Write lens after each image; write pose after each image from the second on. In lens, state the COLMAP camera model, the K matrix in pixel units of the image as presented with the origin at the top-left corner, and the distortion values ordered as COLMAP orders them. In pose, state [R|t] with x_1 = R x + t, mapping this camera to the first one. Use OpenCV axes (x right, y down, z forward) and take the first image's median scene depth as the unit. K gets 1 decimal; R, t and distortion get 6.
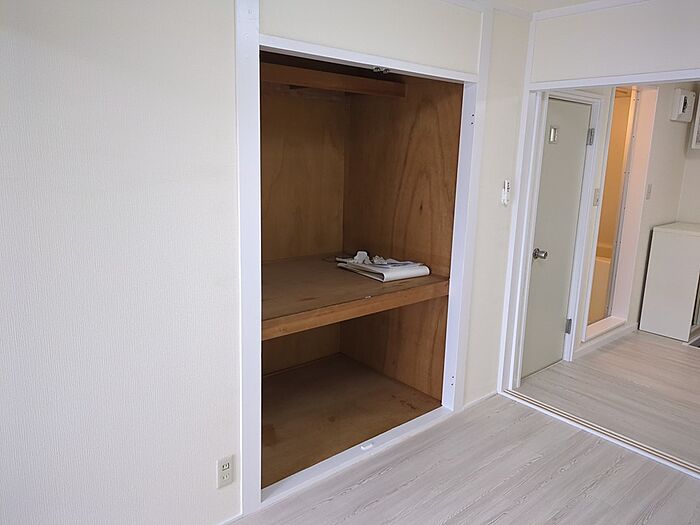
lens RADIAL K [[540.2, 0, 350.0], [0, 540.2, 262.5], [0, 0, 1]] dist [0.056687, -0.062671]
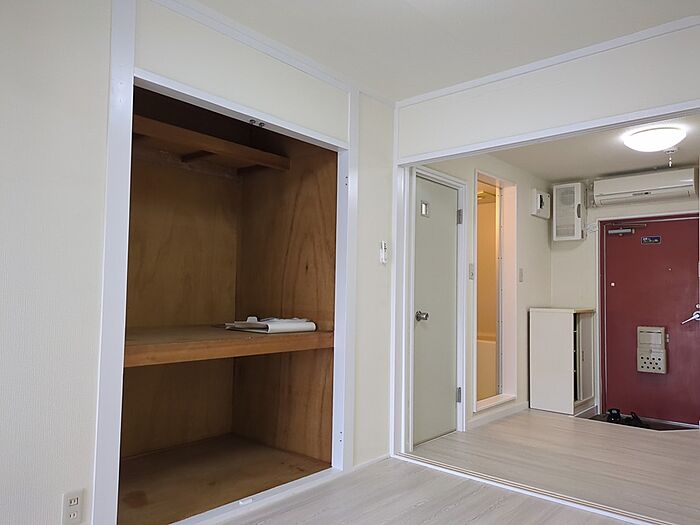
lens RADIAL K [[540.2, 0, 350.0], [0, 540.2, 262.5], [0, 0, 1]] dist [0.056687, -0.062671]
pose [[0.989179, -0.002229, 0.146699, 0.060386], [0.038781, 0.968294, -0.246785, 0.151429], [-0.141498, 0.249804, 0.957902, -0.020944]]
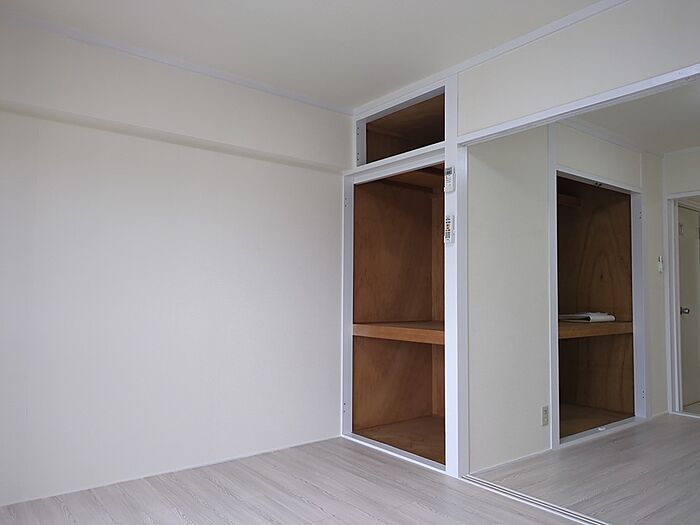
lens RADIAL K [[532.5, 0, 350.0], [0, 532.5, 262.5], [0, 0, 1]] dist [0.044523, -0.078009]
pose [[0.997755, -0.026350, -0.061563, -0.458555], [0.009875, 0.967172, -0.253931, 0.224537], [0.066233, 0.252753, 0.965261, -0.458113]]
